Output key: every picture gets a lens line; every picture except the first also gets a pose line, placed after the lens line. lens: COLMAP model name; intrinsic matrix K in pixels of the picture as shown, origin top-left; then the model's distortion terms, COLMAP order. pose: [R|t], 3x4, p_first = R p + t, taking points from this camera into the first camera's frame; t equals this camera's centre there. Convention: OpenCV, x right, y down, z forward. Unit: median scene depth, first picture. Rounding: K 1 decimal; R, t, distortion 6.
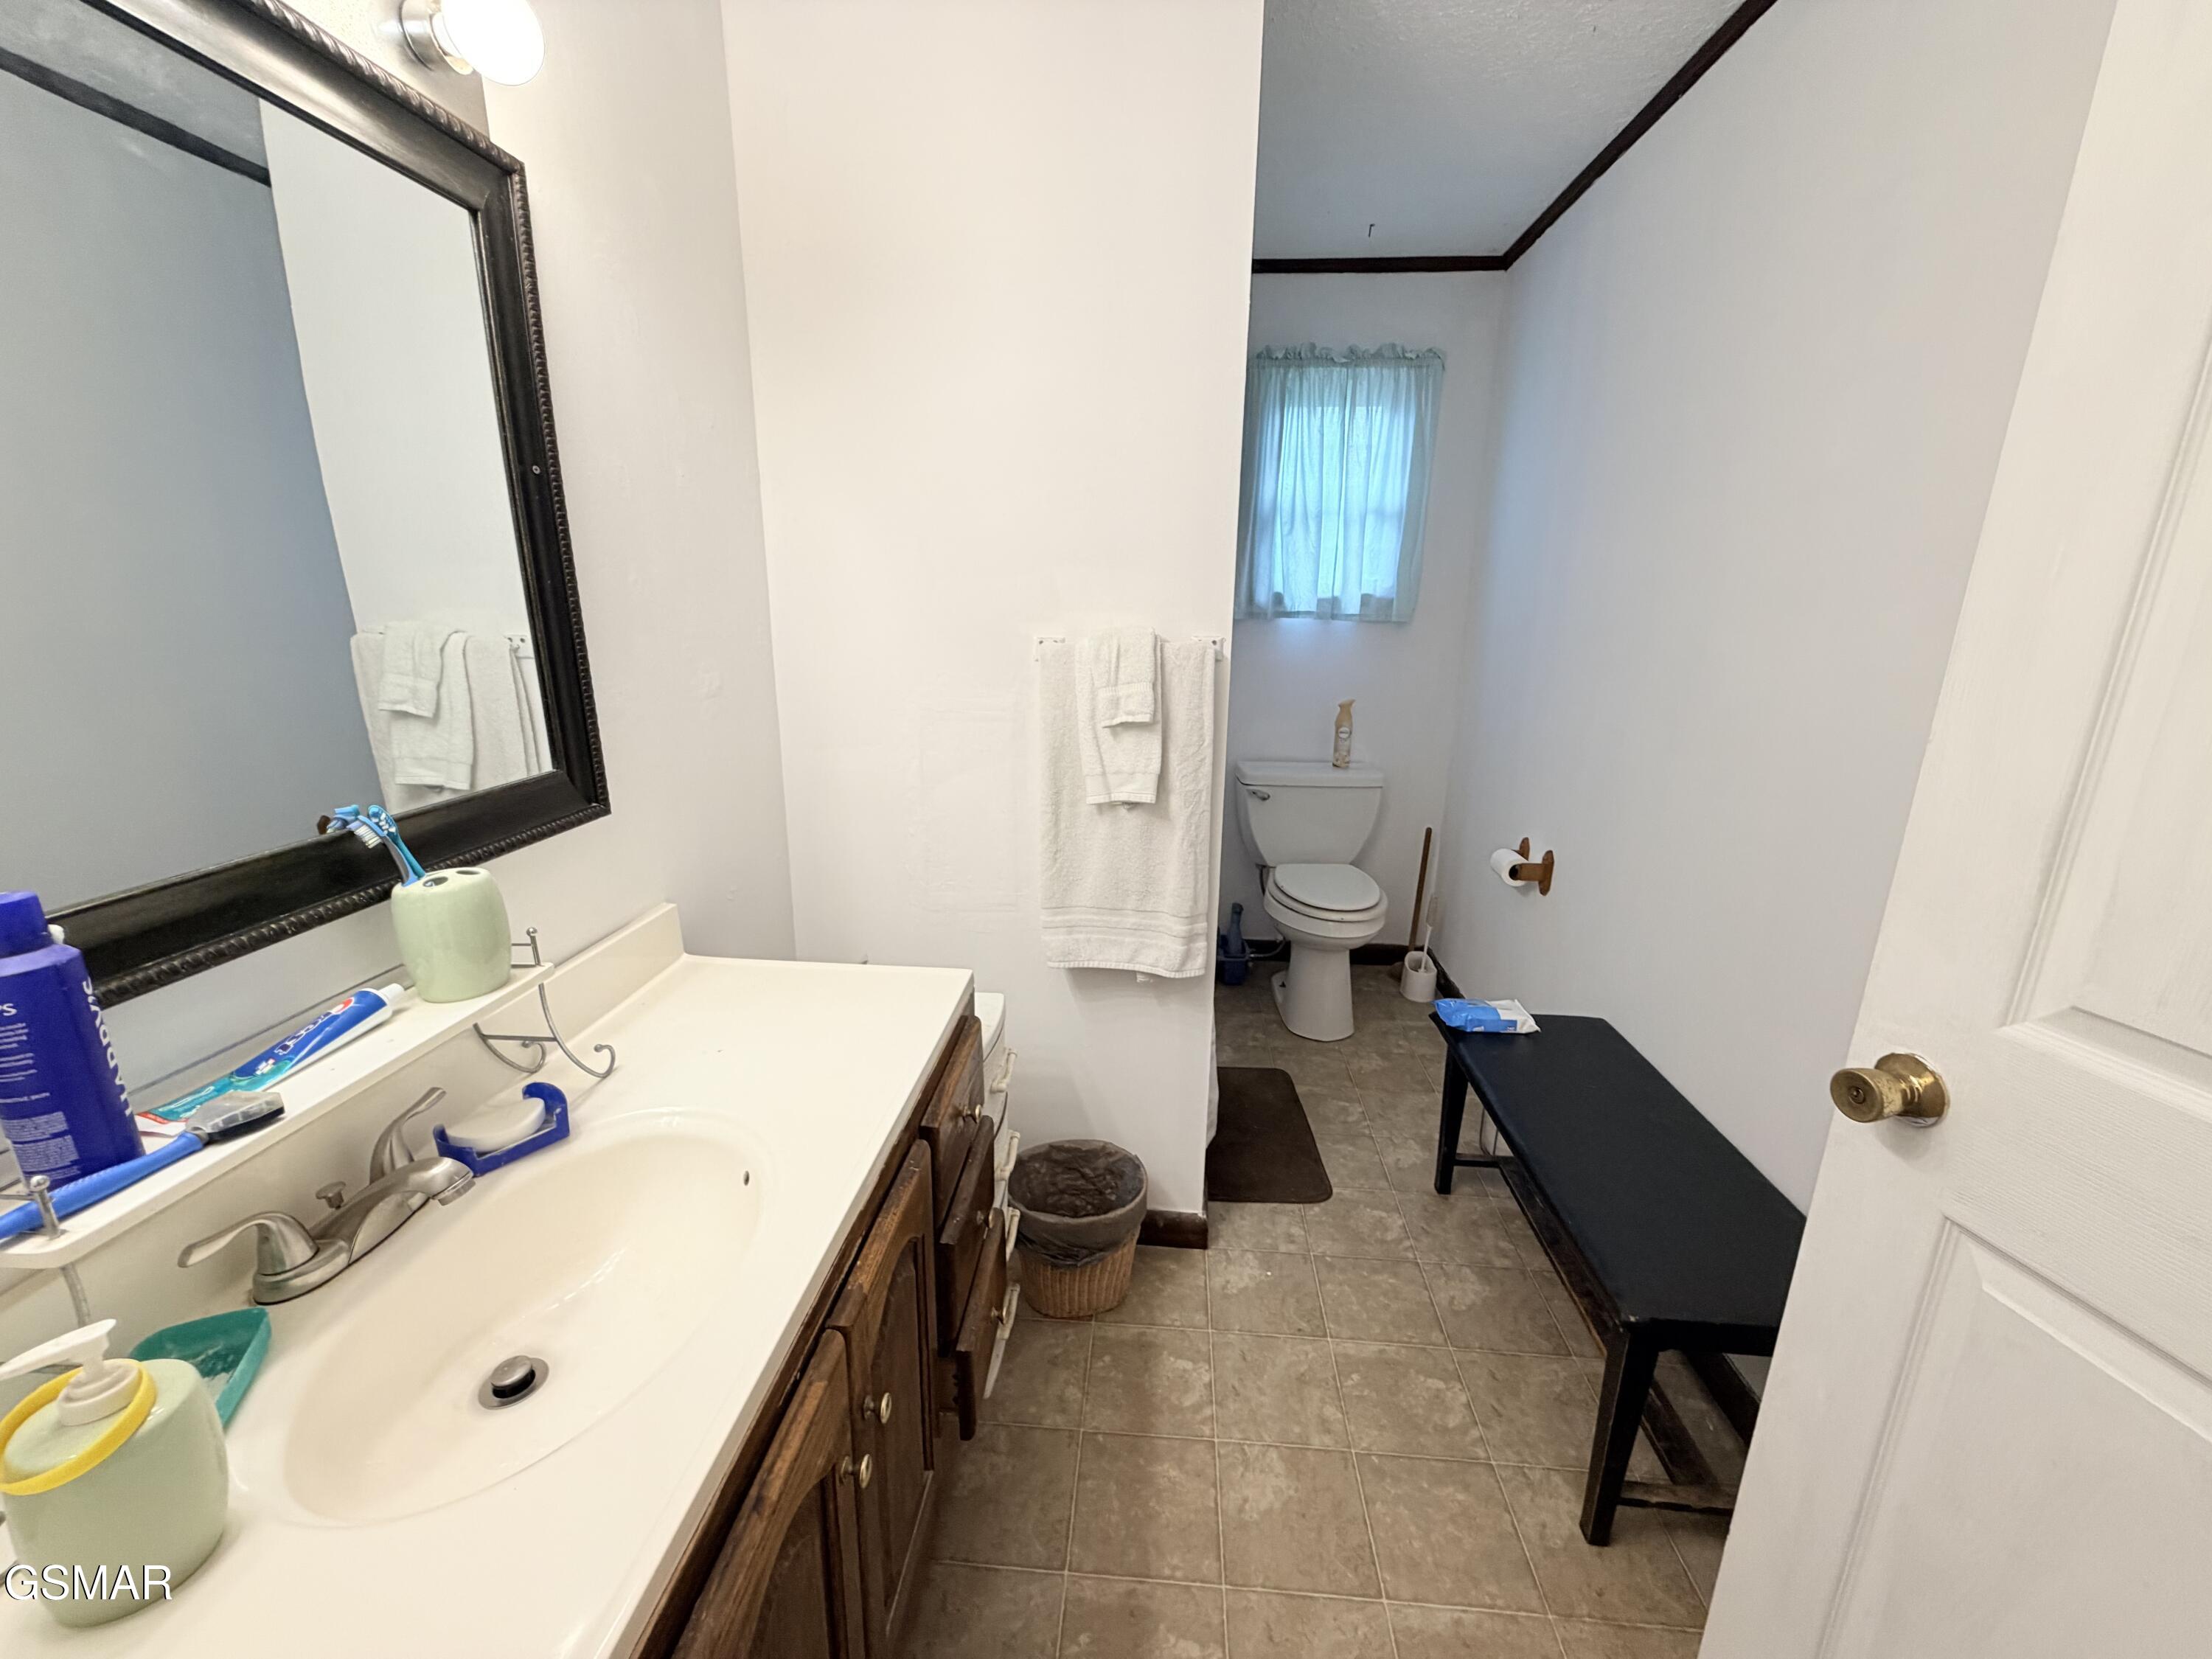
lens RADIAL K [[882.6, 0, 1099.5], [0, 882.6, 828.3], [0, 0, 1]] dist [-0.001491, 0.000584]
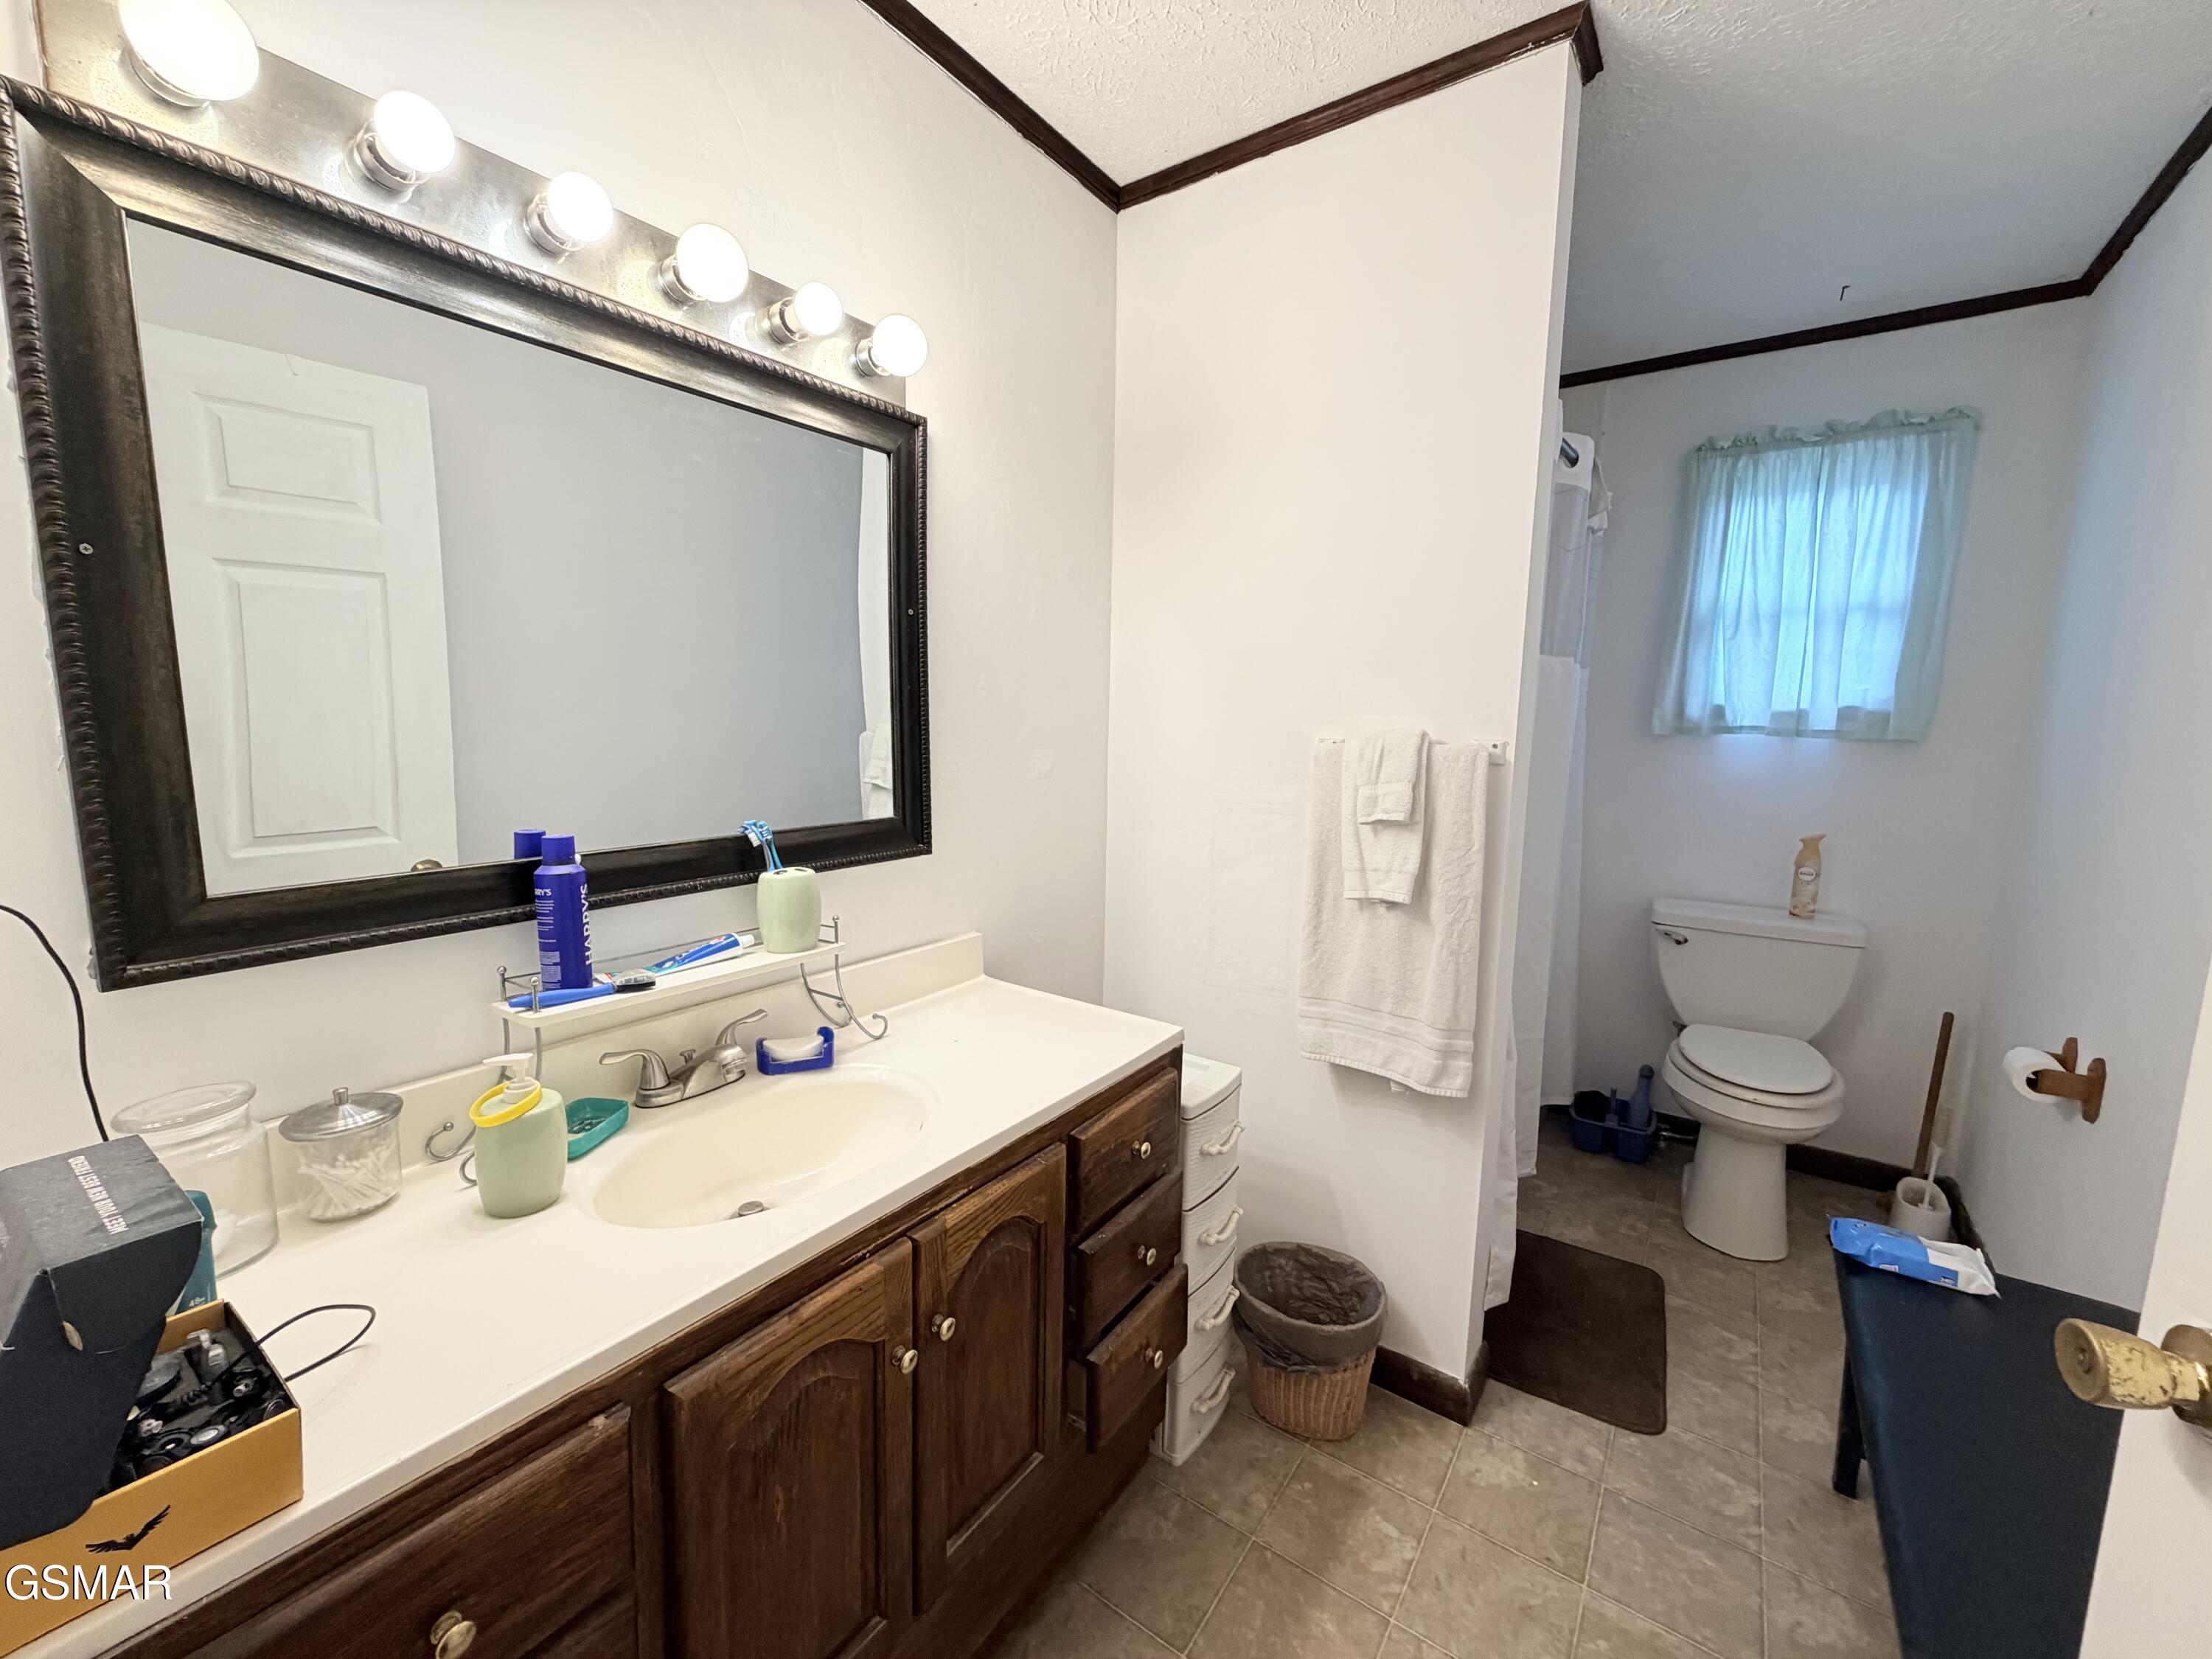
lens RADIAL K [[882.6, 0, 1099.1], [0, 882.6, 826.1], [0, 0, 1]] dist [-0.001491, 0.000584]
pose [[0.857455, 0.066334, -0.510266, 0.252663], [-0.135019, 0.985913, -0.098720, 0.028891], [0.496529, 0.153544, 0.854332, -0.025994]]
